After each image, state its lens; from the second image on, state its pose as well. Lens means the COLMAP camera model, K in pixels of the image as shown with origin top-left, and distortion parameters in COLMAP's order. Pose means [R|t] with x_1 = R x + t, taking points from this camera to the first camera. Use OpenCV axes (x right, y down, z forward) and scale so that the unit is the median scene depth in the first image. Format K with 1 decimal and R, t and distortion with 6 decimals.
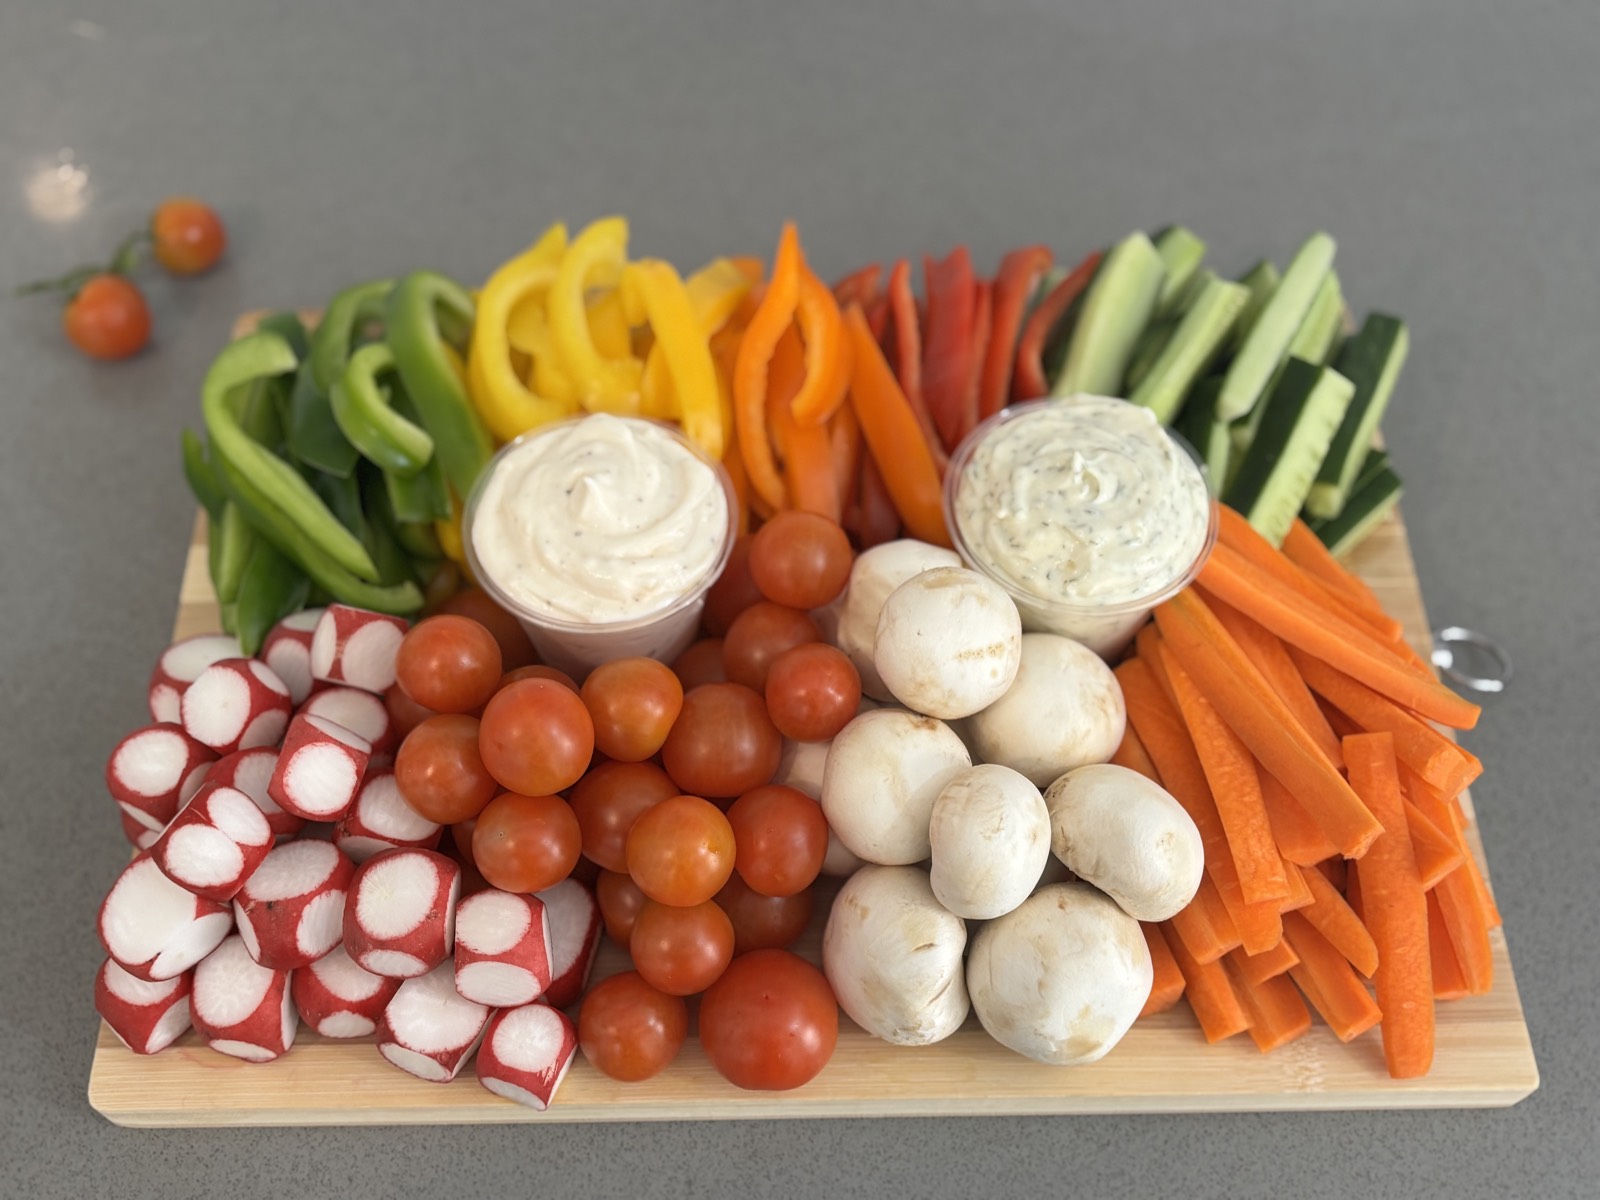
lens RADIAL K [[1820.5, 0, 800.0], [0, 1820.5, 600.0], [0, 0, 1]] dist [0.000355, -0.431689]
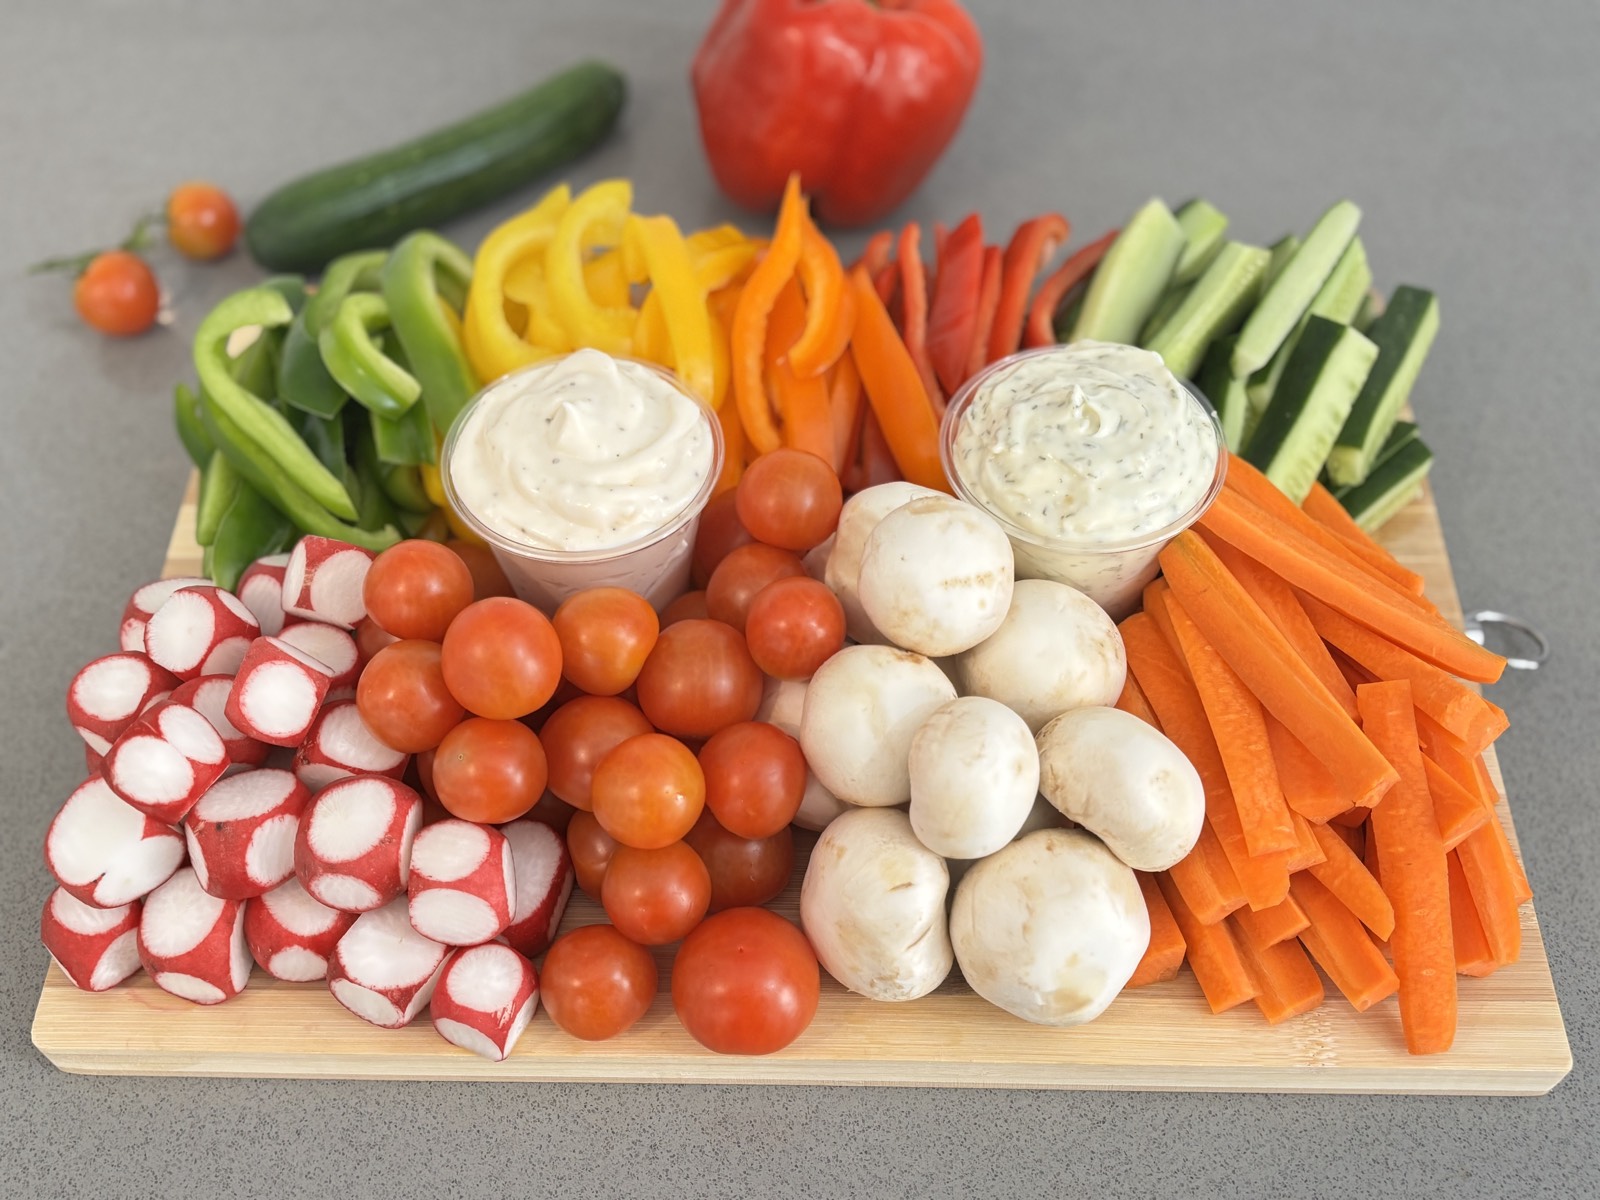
lens RADIAL K [[1816.6, 0, 806.1], [0, 1816.6, 672.4], [0, 0, 1]] dist [0.020018, -0.499560]
pose [[0.998794, 0.017293, -0.045941, 0.056998], [-0.019766, 0.998348, -0.053941, 0.125117], [0.044933, 0.054784, 0.997487, 0.049575]]
